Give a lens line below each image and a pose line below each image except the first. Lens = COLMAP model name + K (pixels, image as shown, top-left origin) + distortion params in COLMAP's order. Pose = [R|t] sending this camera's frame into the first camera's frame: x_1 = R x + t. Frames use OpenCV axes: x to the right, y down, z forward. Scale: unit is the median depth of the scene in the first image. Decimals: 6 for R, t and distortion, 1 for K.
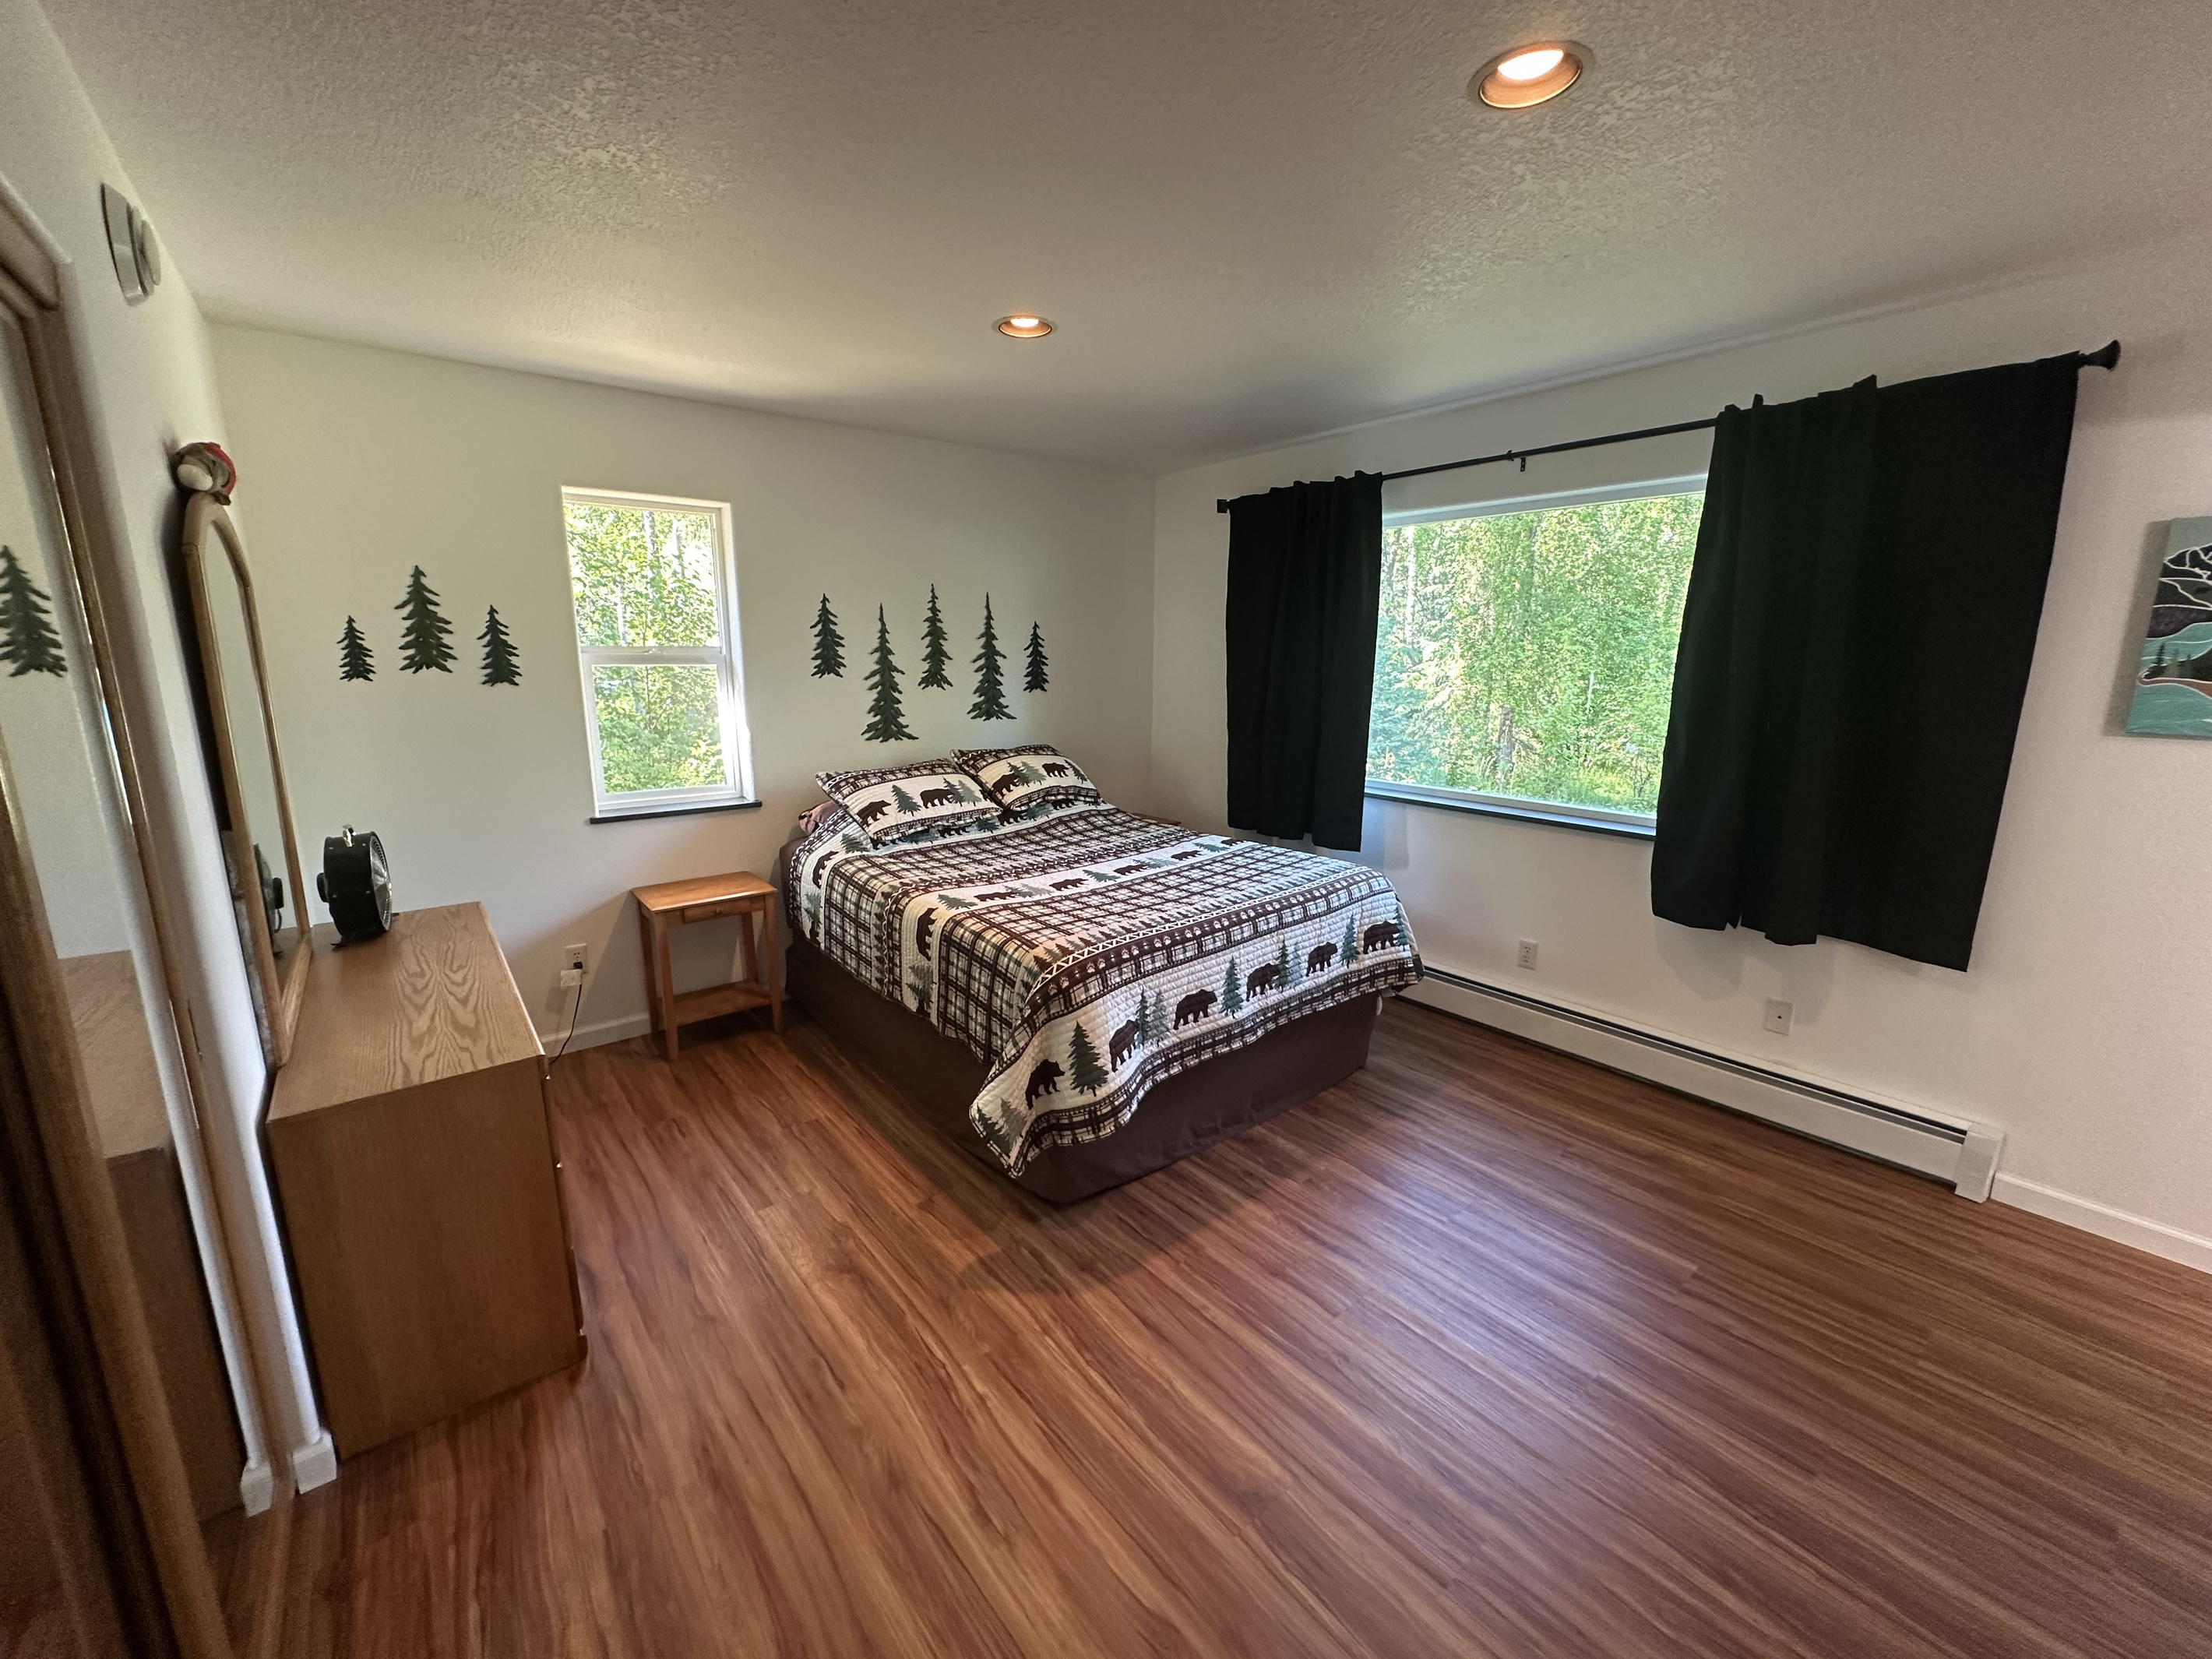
lens RADIAL K [[884.1, 0, 1101.9], [0, 884.1, 831.3], [0, 0, 1]] dist [-0.000751, 0.000125]
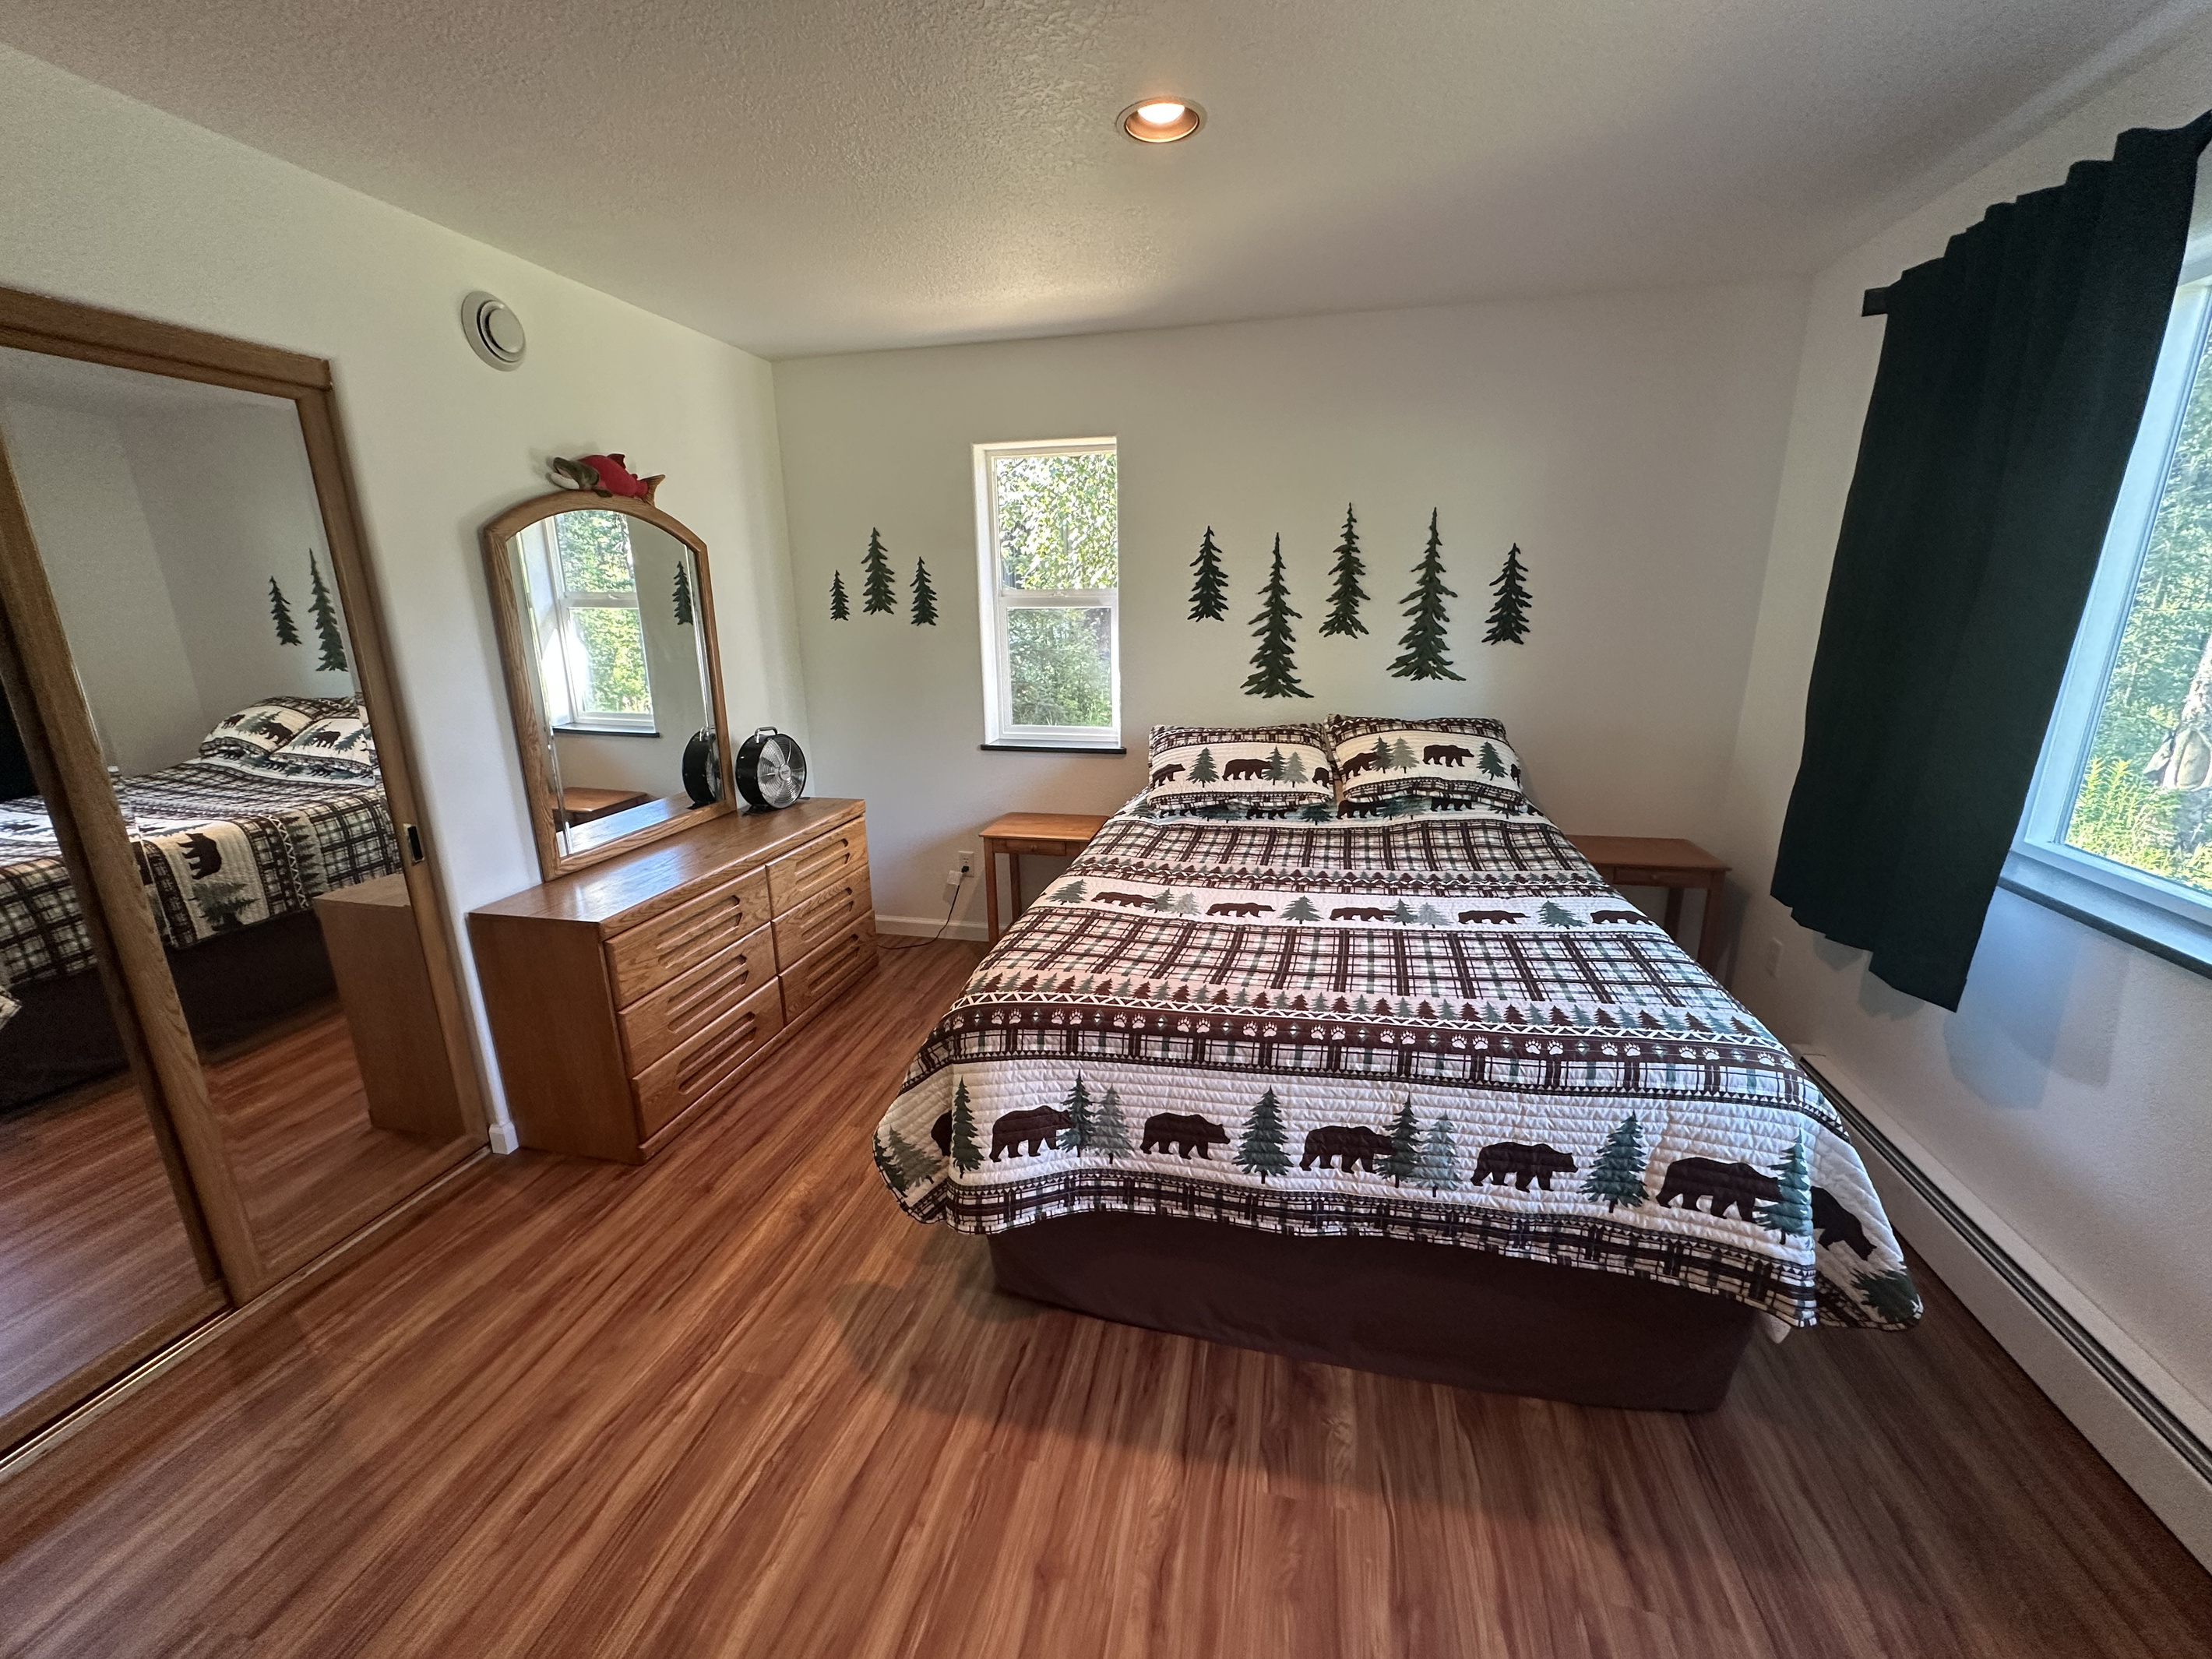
lens RADIAL K [[884.1, 0, 1101.9], [0, 884.1, 831.3], [0, 0, 1]] dist [-0.000751, 0.000125]
pose [[0.617044, 0.192703, -0.762969, 0.447693], [-0.142066, 0.980901, 0.132851, -0.087015], [0.773999, 0.026417, 0.632636, 0.450271]]
